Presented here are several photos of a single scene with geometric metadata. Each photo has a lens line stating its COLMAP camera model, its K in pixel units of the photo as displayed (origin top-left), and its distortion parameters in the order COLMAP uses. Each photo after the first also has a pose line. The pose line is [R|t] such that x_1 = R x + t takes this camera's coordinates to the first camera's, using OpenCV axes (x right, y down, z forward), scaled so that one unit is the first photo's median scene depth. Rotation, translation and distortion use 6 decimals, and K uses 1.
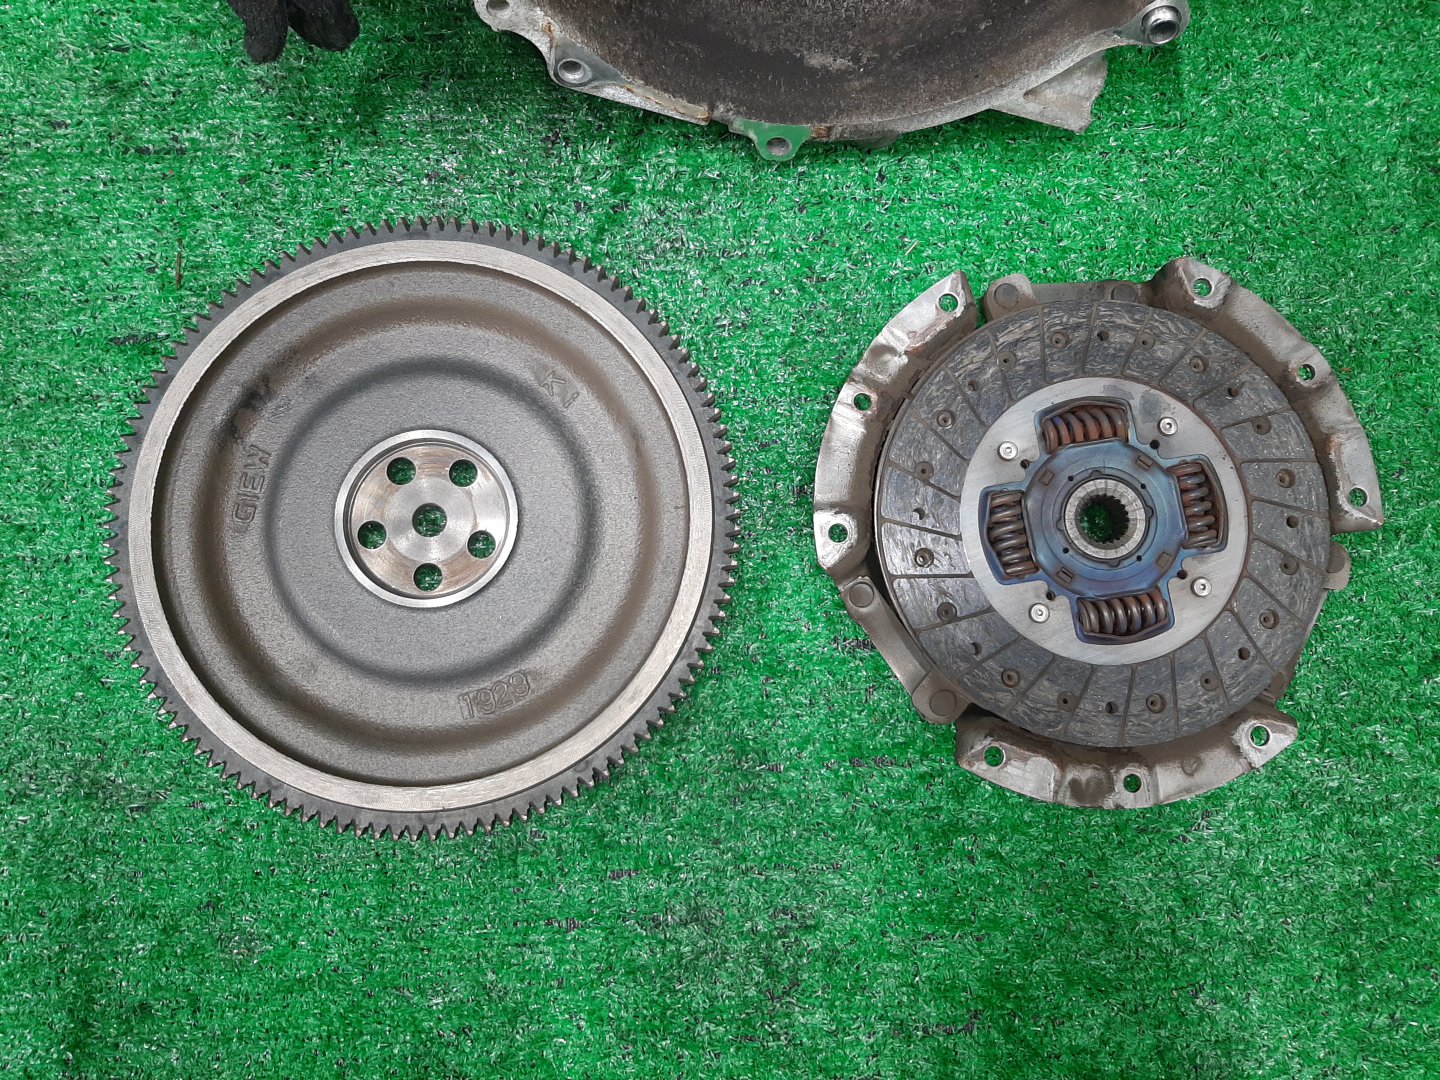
lens RADIAL K [[1124.4, 0, 720.0], [0, 1124.4, 540.0], [0, 0, 1]] dist [0.055496, -0.153046]
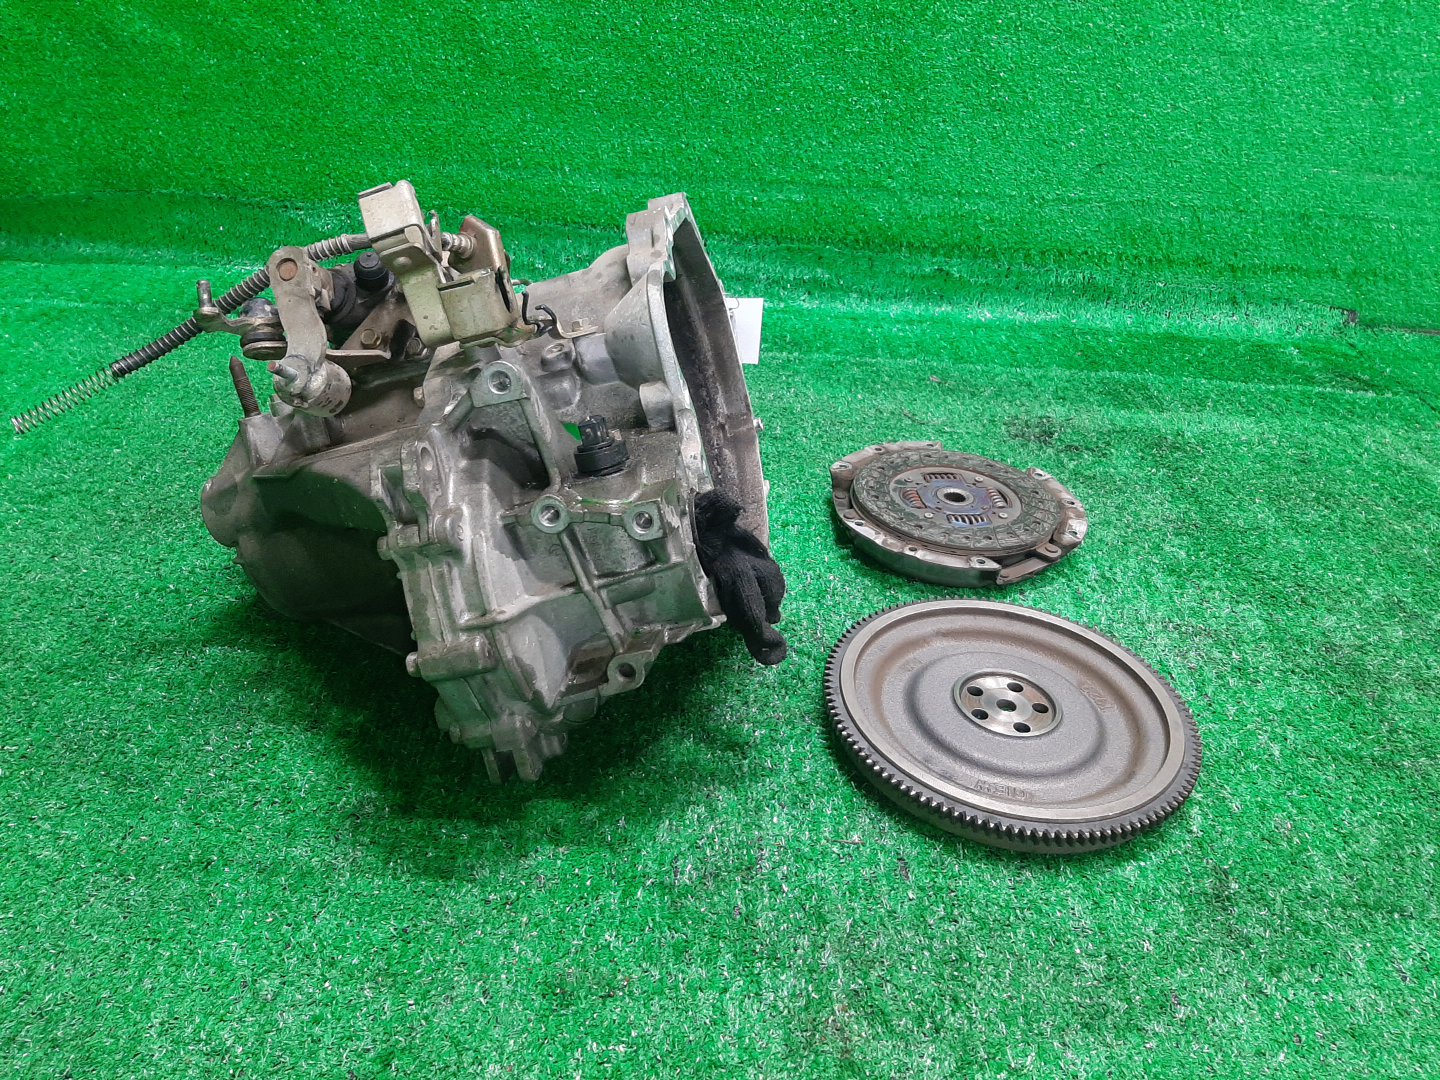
lens RADIAL K [[1124.4, 0, 720.0], [0, 1124.4, 540.0], [0, 0, 1]] dist [0.055496, -0.153046]
pose [[0.039639, -0.531125, 0.846365, -1.575755], [0.982208, 0.176320, 0.064646, -0.593468], [-0.183566, 0.828744, 0.528665, -0.010900]]
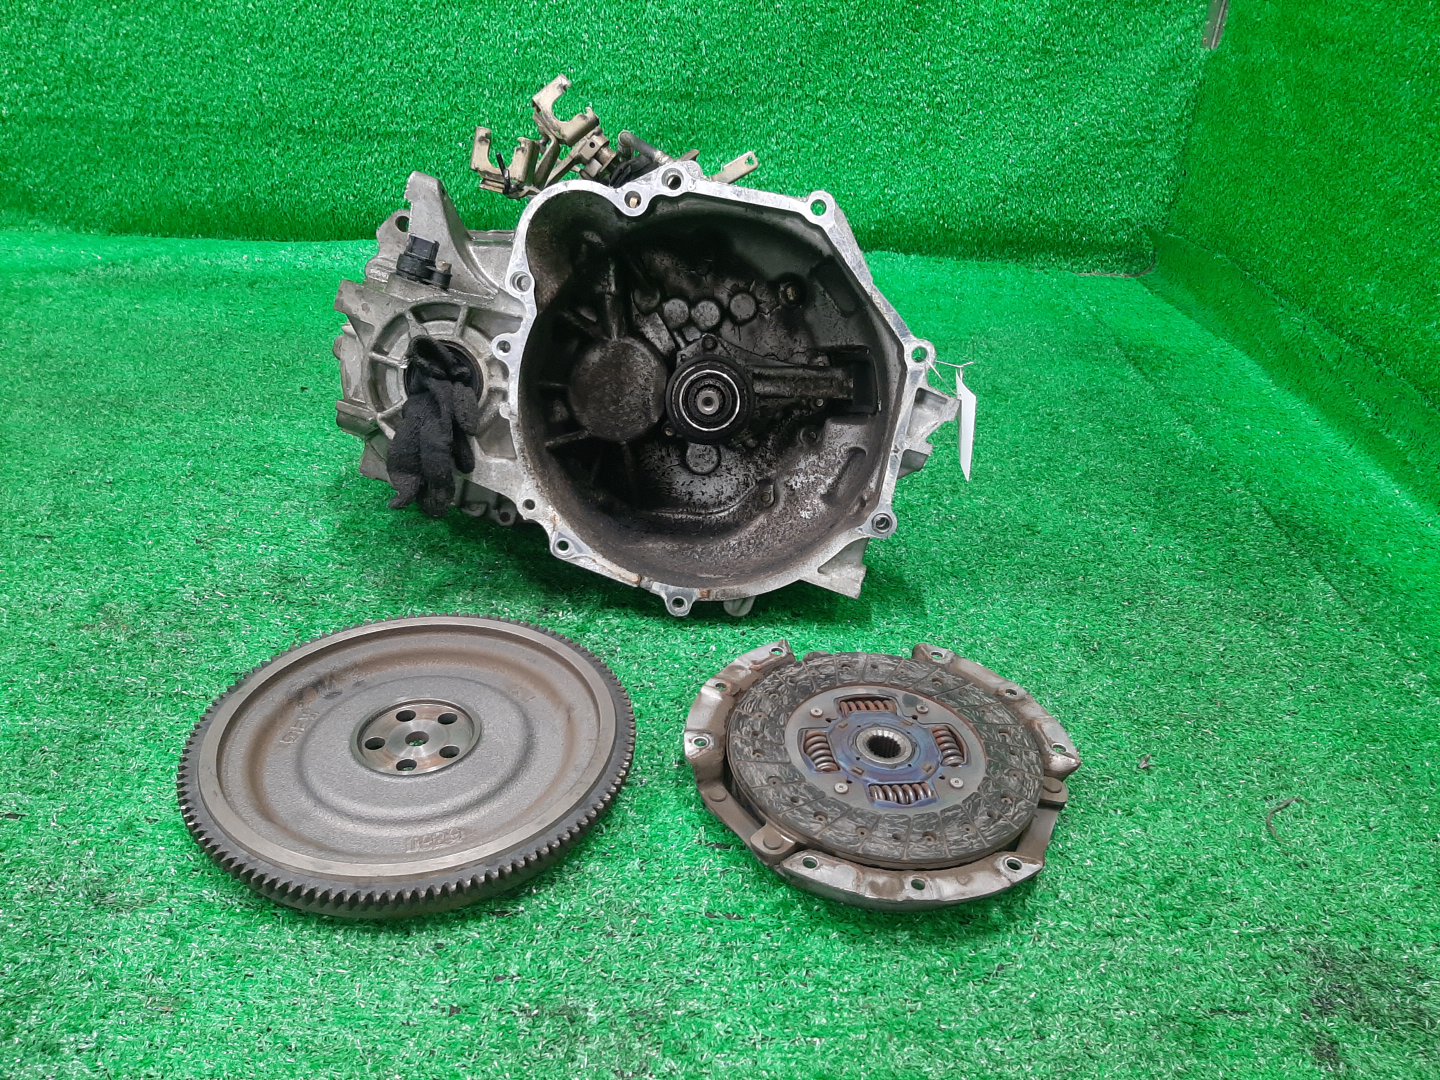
lens RADIAL K [[1124.4, 0, 720.0], [0, 1124.4, 540.0], [0, 0, 1]] dist [0.055496, -0.153046]
pose [[0.999158, 0.039933, -0.009442, 0.131871], [-0.031238, 0.590995, -0.806070, 0.992544], [-0.026608, 0.805686, 0.591745, -0.067259]]
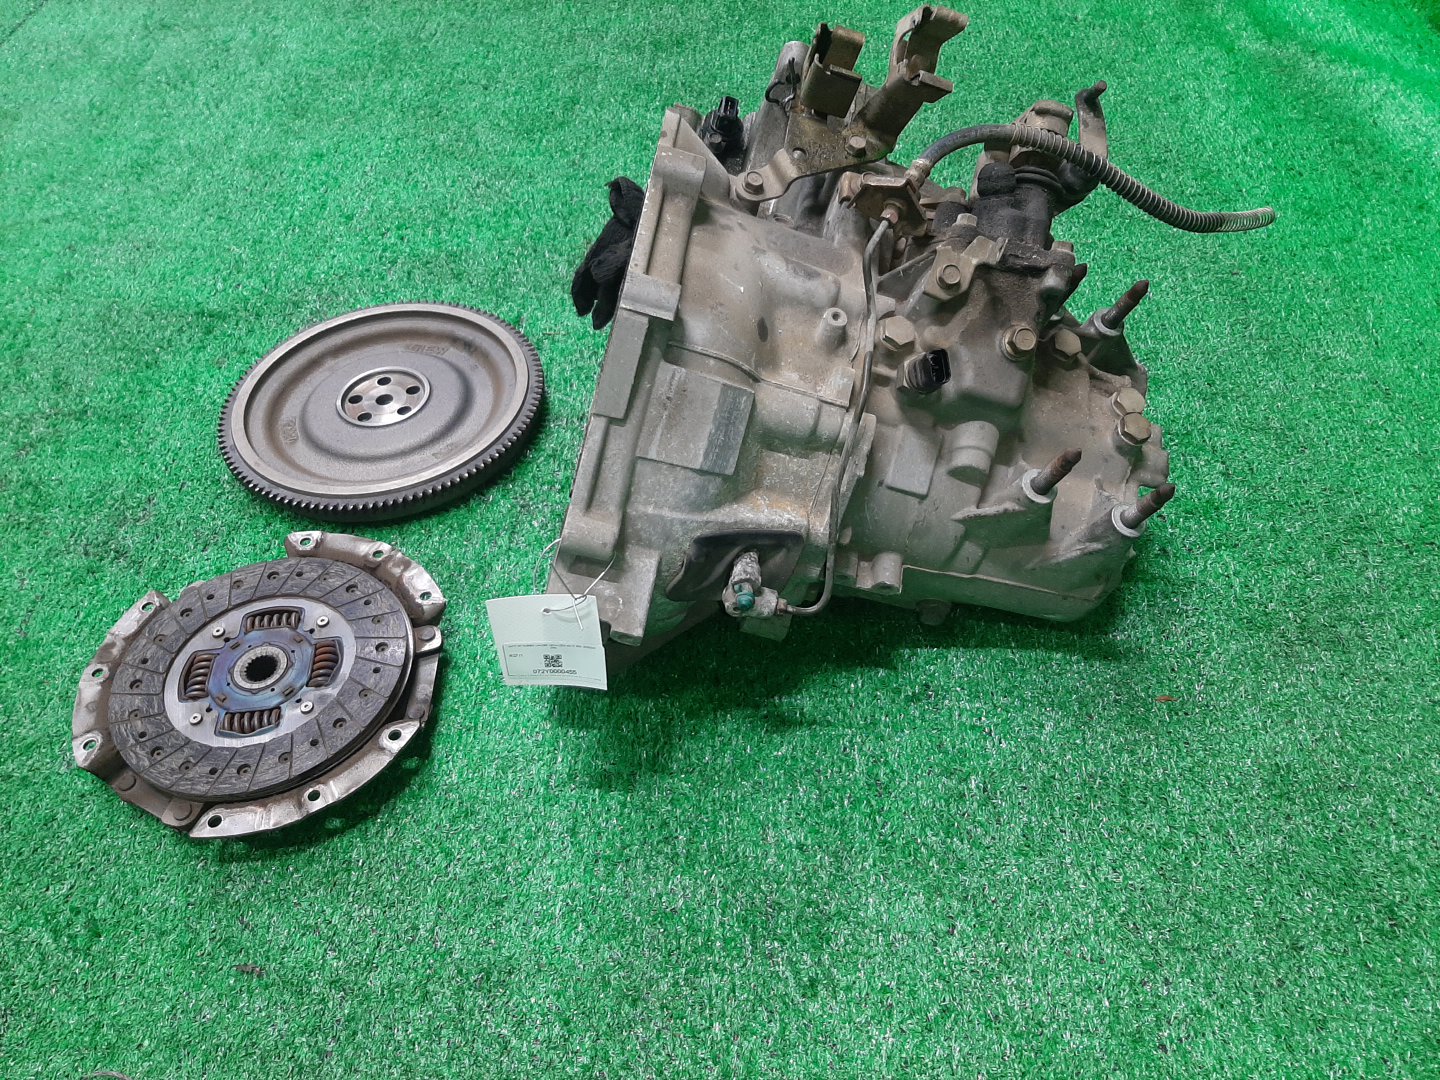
lens RADIAL K [[1124.4, 0, 720.0], [0, 1124.4, 540.0], [0, 0, 1]] dist [0.055496, -0.153046]
pose [[-0.063168, 0.718966, -0.692169, 1.237427], [-0.986895, 0.058191, 0.150508, -0.876335], [0.148488, 0.692606, 0.705868, -0.121006]]
